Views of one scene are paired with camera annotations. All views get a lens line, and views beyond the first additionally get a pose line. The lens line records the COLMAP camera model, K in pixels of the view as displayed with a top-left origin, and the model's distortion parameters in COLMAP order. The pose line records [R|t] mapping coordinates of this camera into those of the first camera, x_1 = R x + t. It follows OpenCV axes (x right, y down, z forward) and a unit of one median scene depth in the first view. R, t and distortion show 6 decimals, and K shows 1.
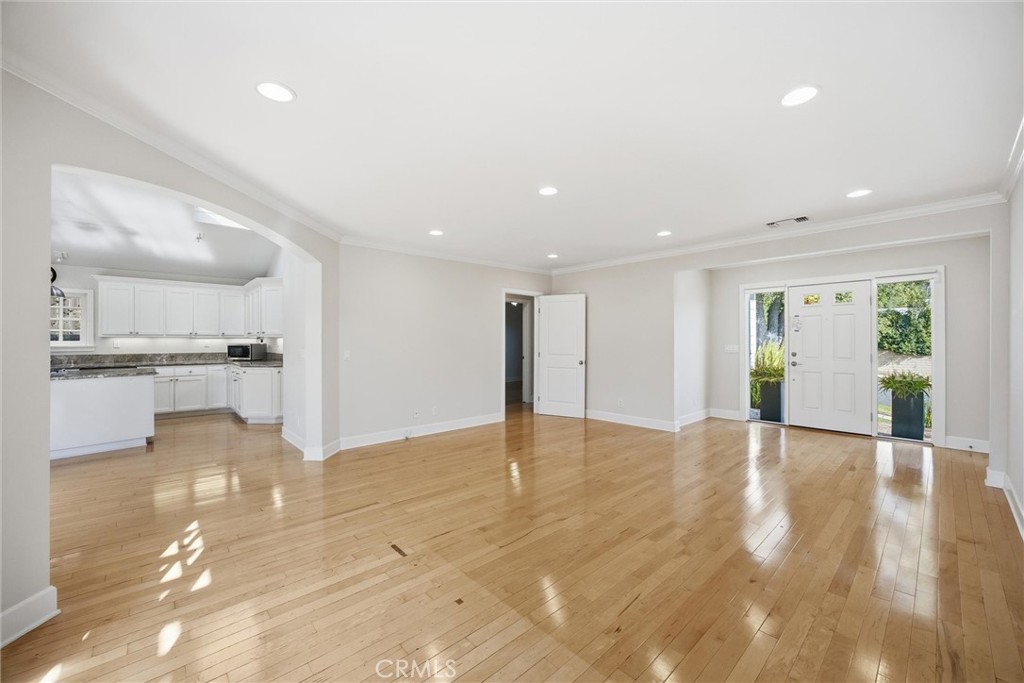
lens RADIAL K [[407.4, 0, 507.5], [0, 407.4, 349.3], [0, 0, 1]] dist [0.002334, -0.000085]
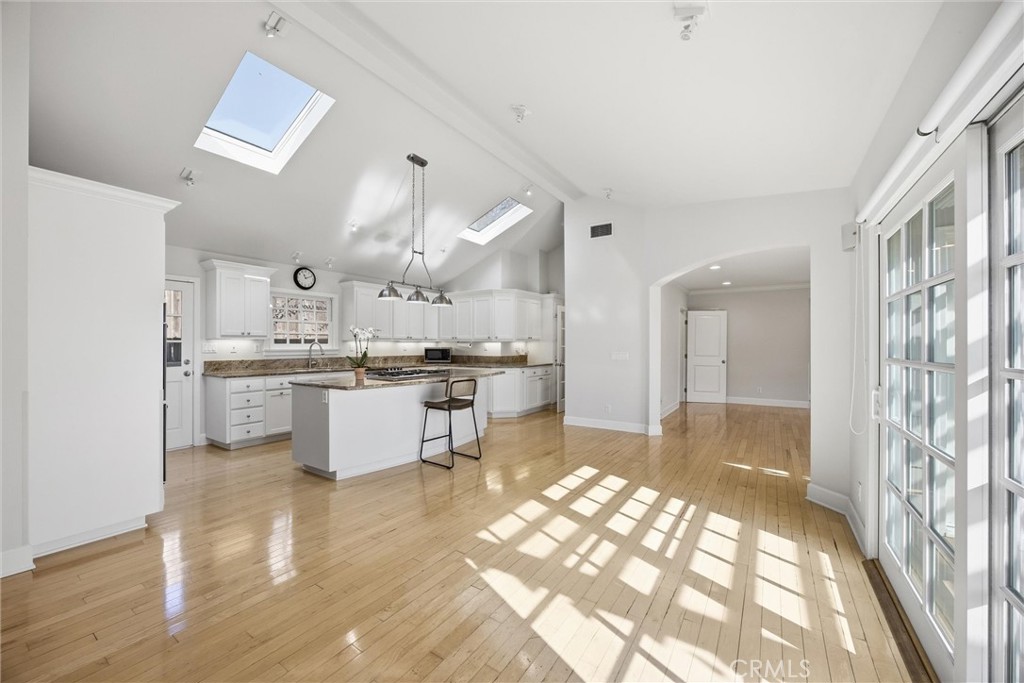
lens RADIAL K [[407.4, 0, 511.0], [0, 407.4, 344.5], [0, 0, 1]] dist [0.002334, -0.000085]
pose [[0.961241, 0.004101, 0.275680, -0.811813], [0.002716, 0.999700, -0.024341, 0.005999], [-0.275697, 0.024146, 0.960941, -0.089622]]
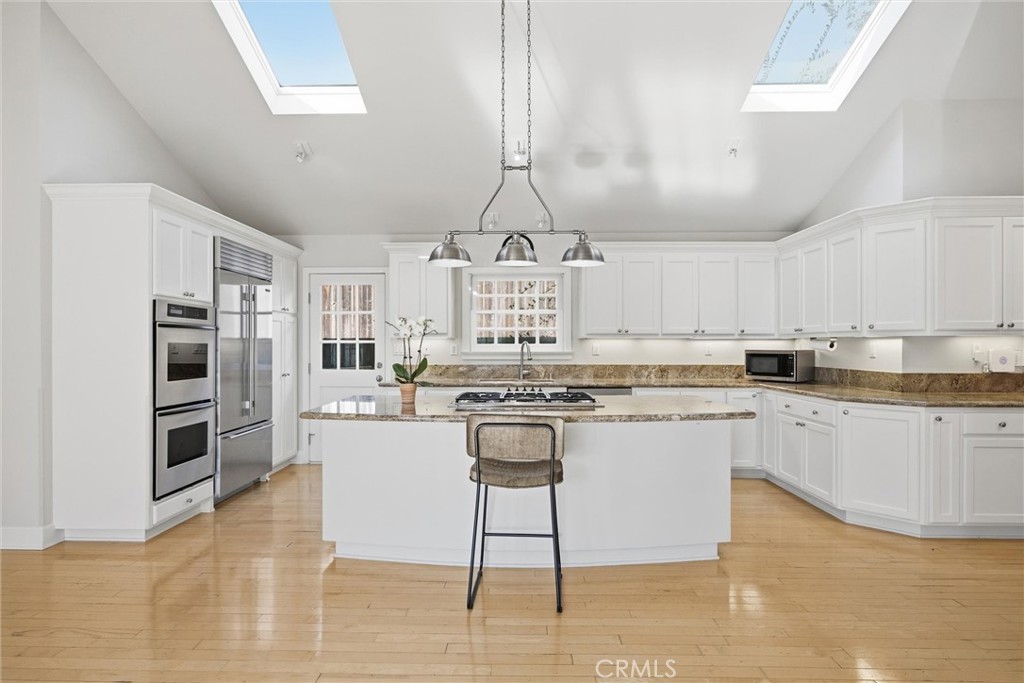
lens RADIAL K [[560.0, 0, 509.8], [0, 560.0, 344.1], [0, 0, 1]] dist [-0.002307, -0.000011]
pose [[0.745505, 0.000771, -0.666500, -0.450491], [-0.017467, 0.999678, -0.018381, -0.001958], [0.666271, 0.025345, 0.745278, 0.243195]]
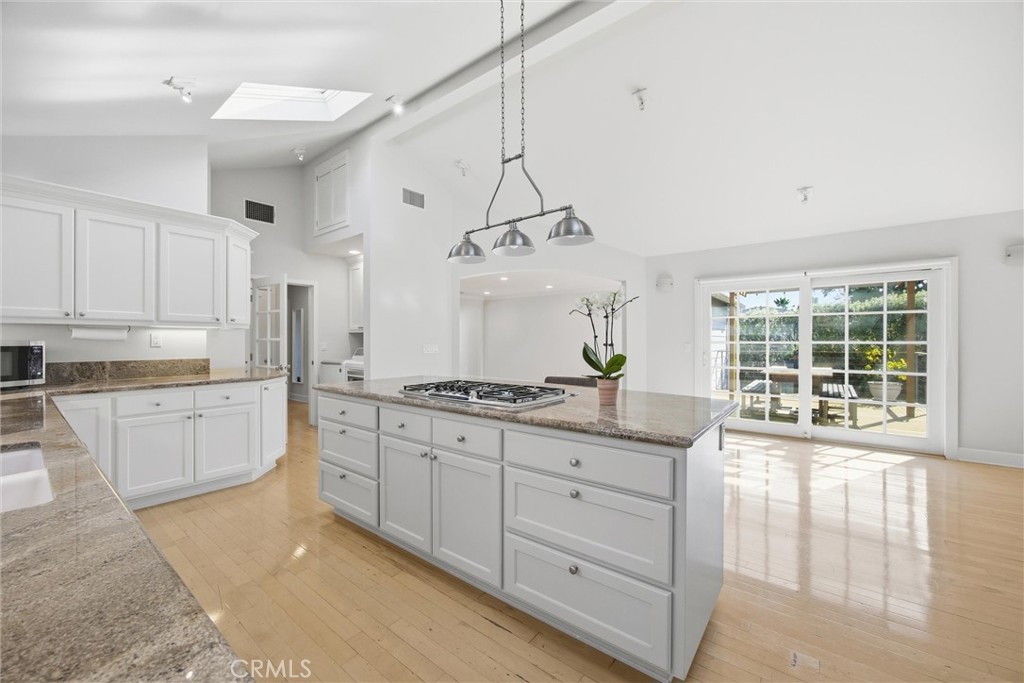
lens RADIAL K [[399.7, 0, 507.7], [0, 399.7, 343.7], [0, 0, 1]] dist [0.000353, 0.000025]
pose [[-0.191410, -0.002903, 0.981506, -1.121429], [0.025037, 0.999656, 0.007839, -0.002851], [-0.981191, 0.026074, -0.191271, 0.684198]]
